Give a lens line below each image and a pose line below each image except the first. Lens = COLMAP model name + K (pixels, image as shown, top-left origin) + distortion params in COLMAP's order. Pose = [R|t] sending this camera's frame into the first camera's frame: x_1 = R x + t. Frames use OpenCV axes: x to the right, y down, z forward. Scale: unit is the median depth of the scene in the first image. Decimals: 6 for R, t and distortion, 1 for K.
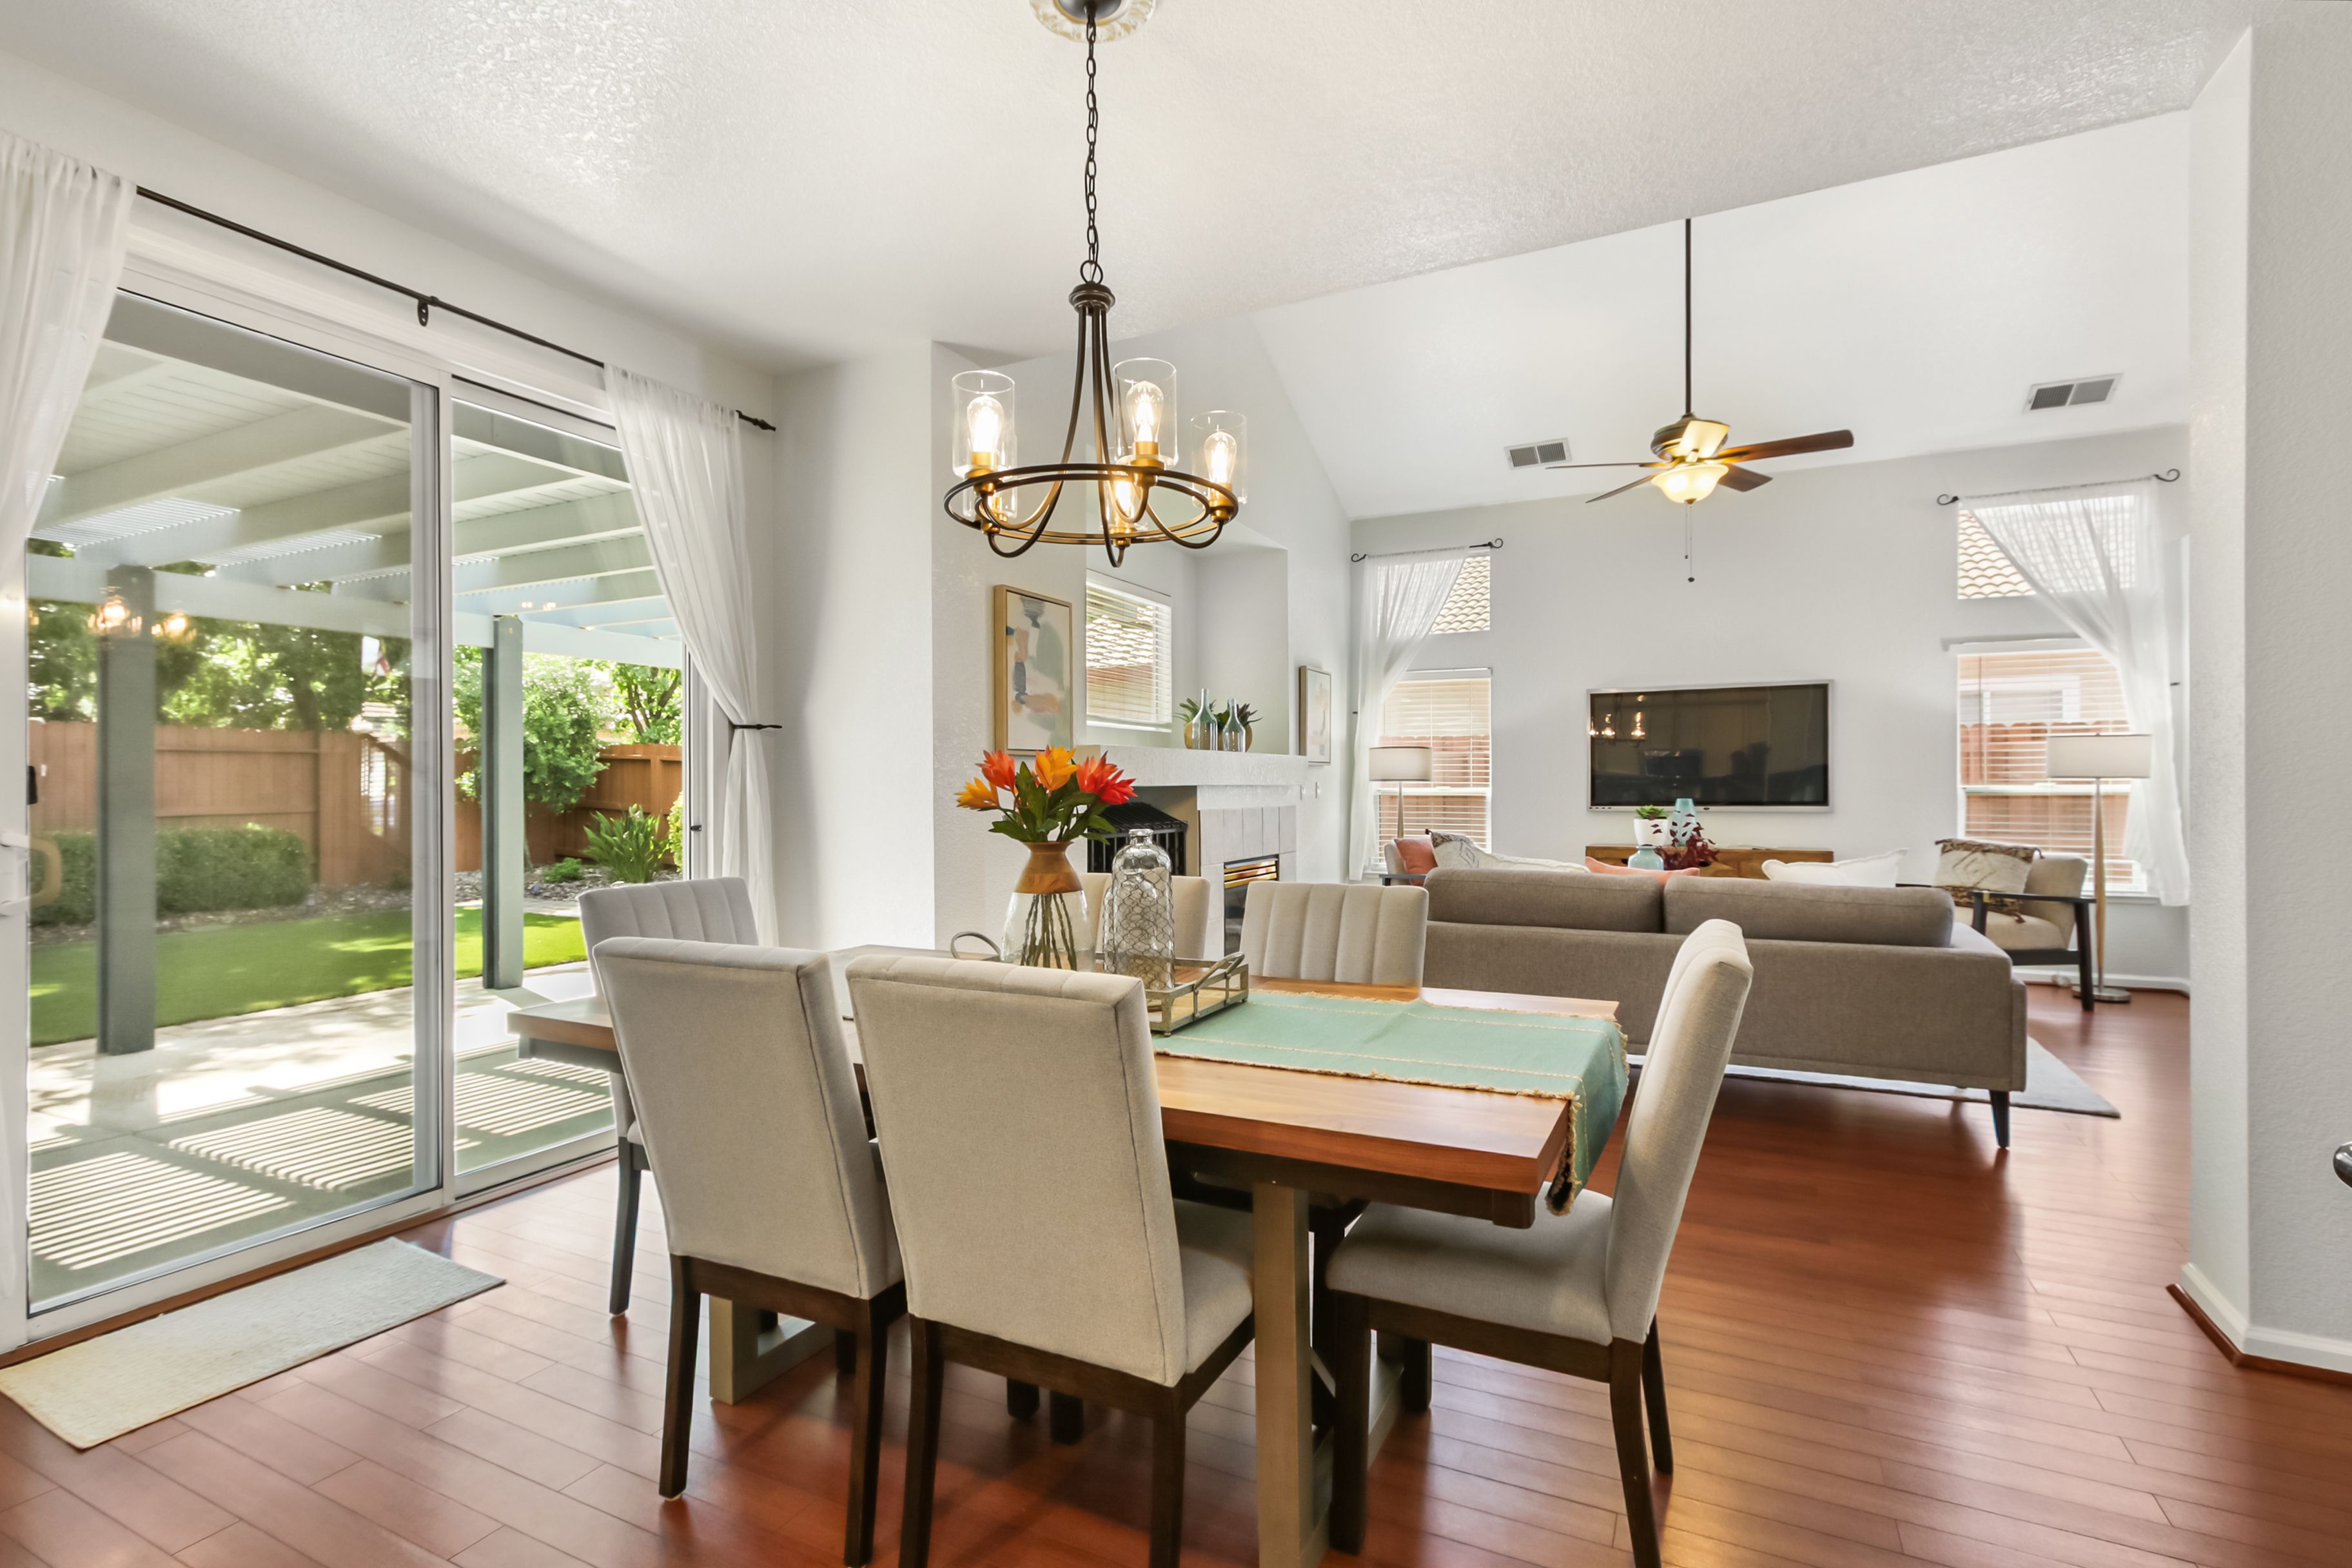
lens RADIAL K [[1082.0, 0, 1186.0], [0, 1082.0, 794.3], [0, 0, 1]] dist [-0.004241, 0.004474]
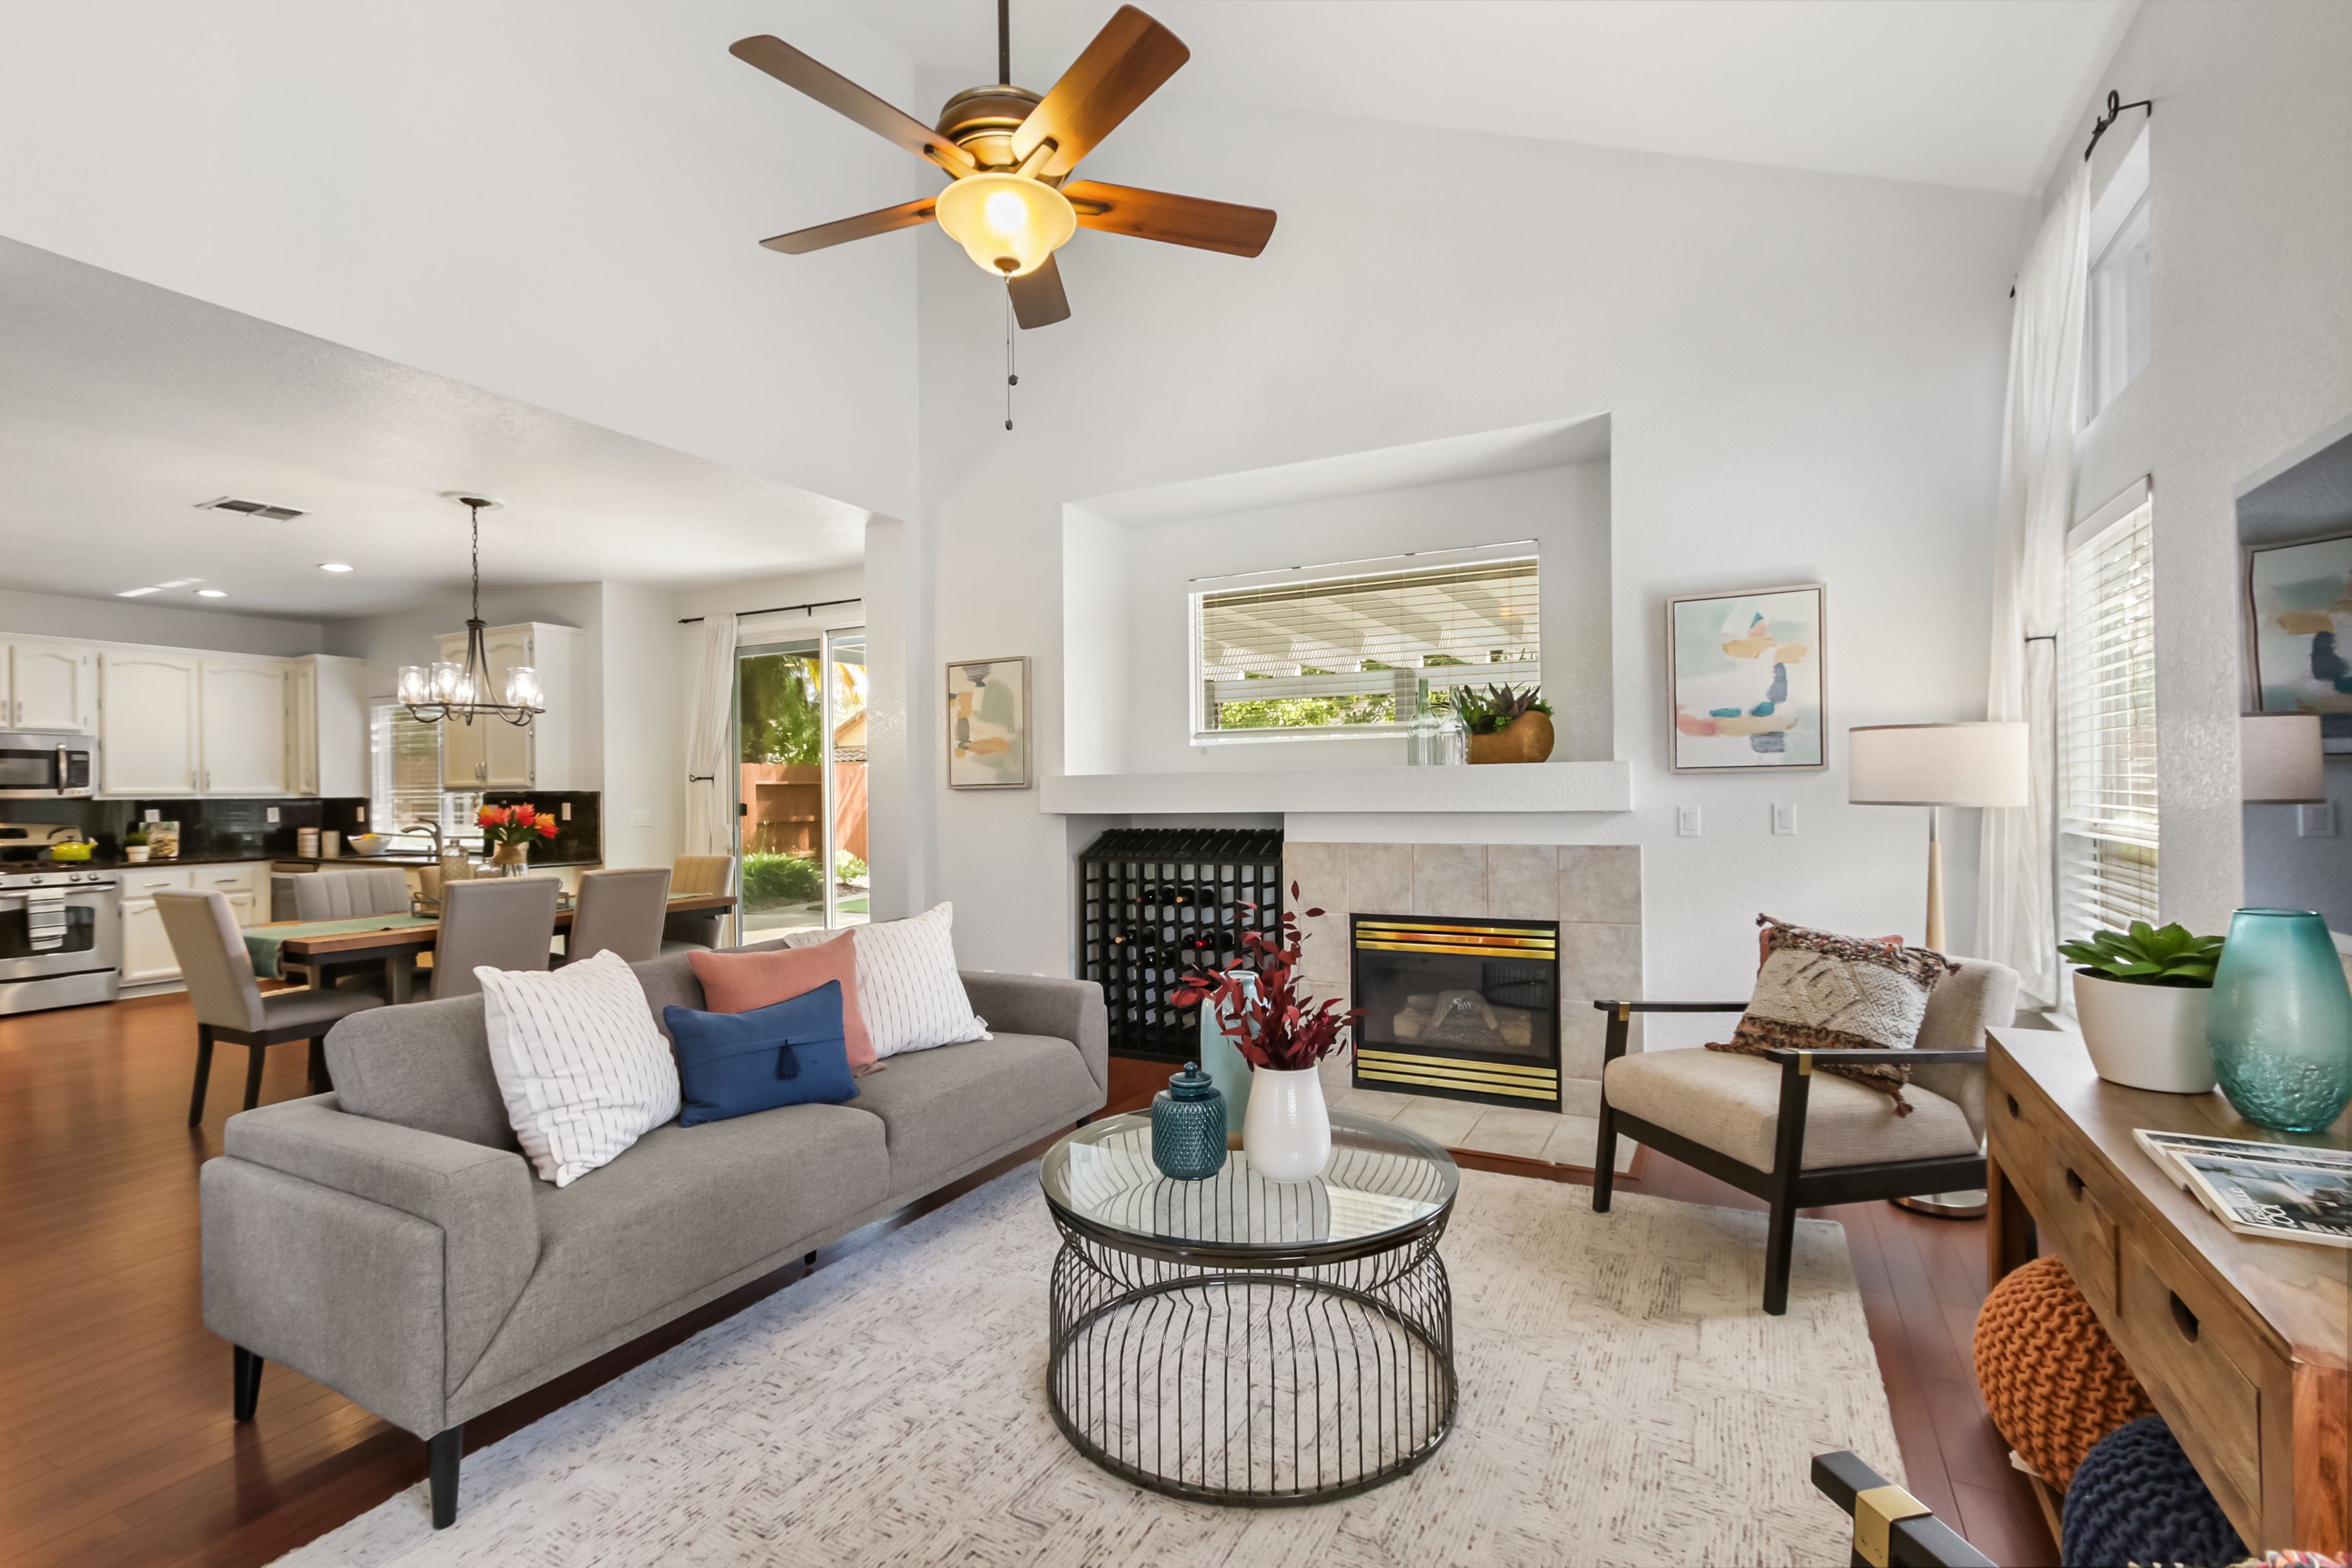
lens RADIAL K [[1082.0, 0, 1178.4], [0, 1082.0, 792.4], [0, 0, 1]] dist [-0.004241, 0.004474]
pose [[-0.023559, 0.004722, -0.999711, 0.780697], [0.005406, 0.999975, 0.004596, -0.025422], [0.999708, -0.005296, -0.023584, 0.880931]]
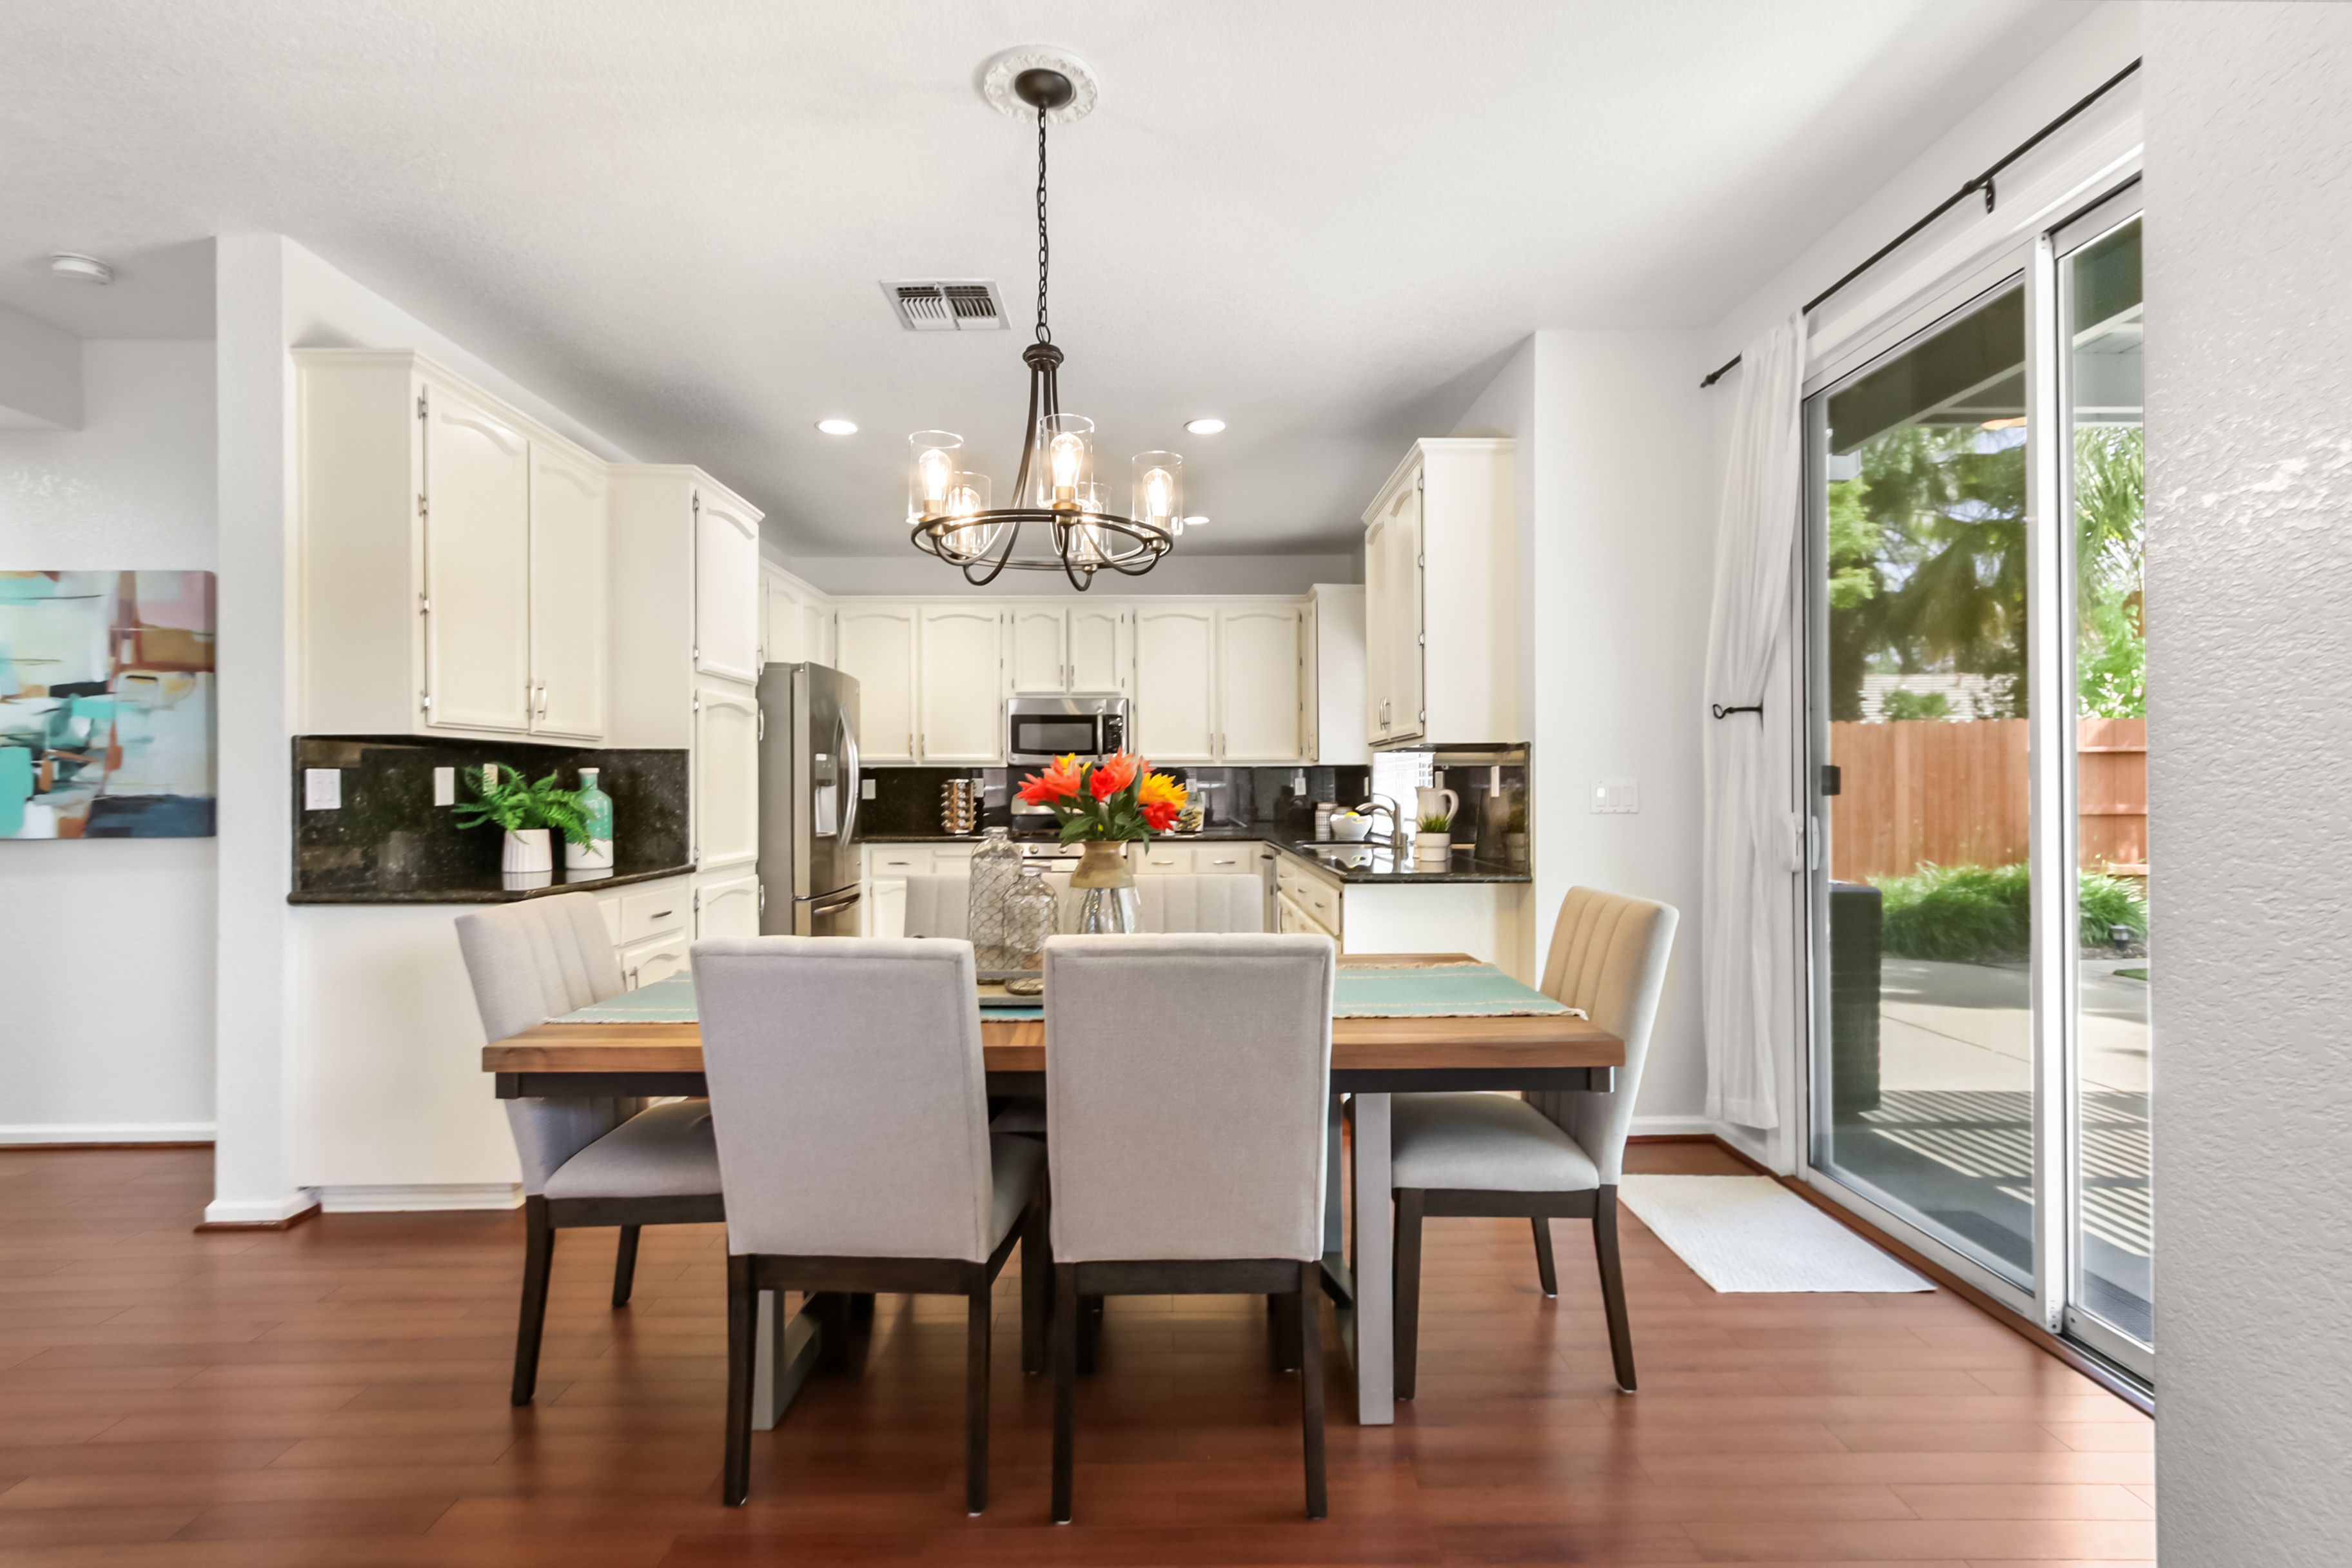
lens RADIAL K [[1082.0, 0, 1177.6], [0, 1082.0, 781.0], [0, 0, 1]] dist [-0.004241, 0.004474]
pose [[-0.892593, 0.006418, -0.450817, 0.099190], [0.006745, 0.999977, 0.000881, -0.005252], [0.450812, -0.002254, -0.892616, 0.683267]]
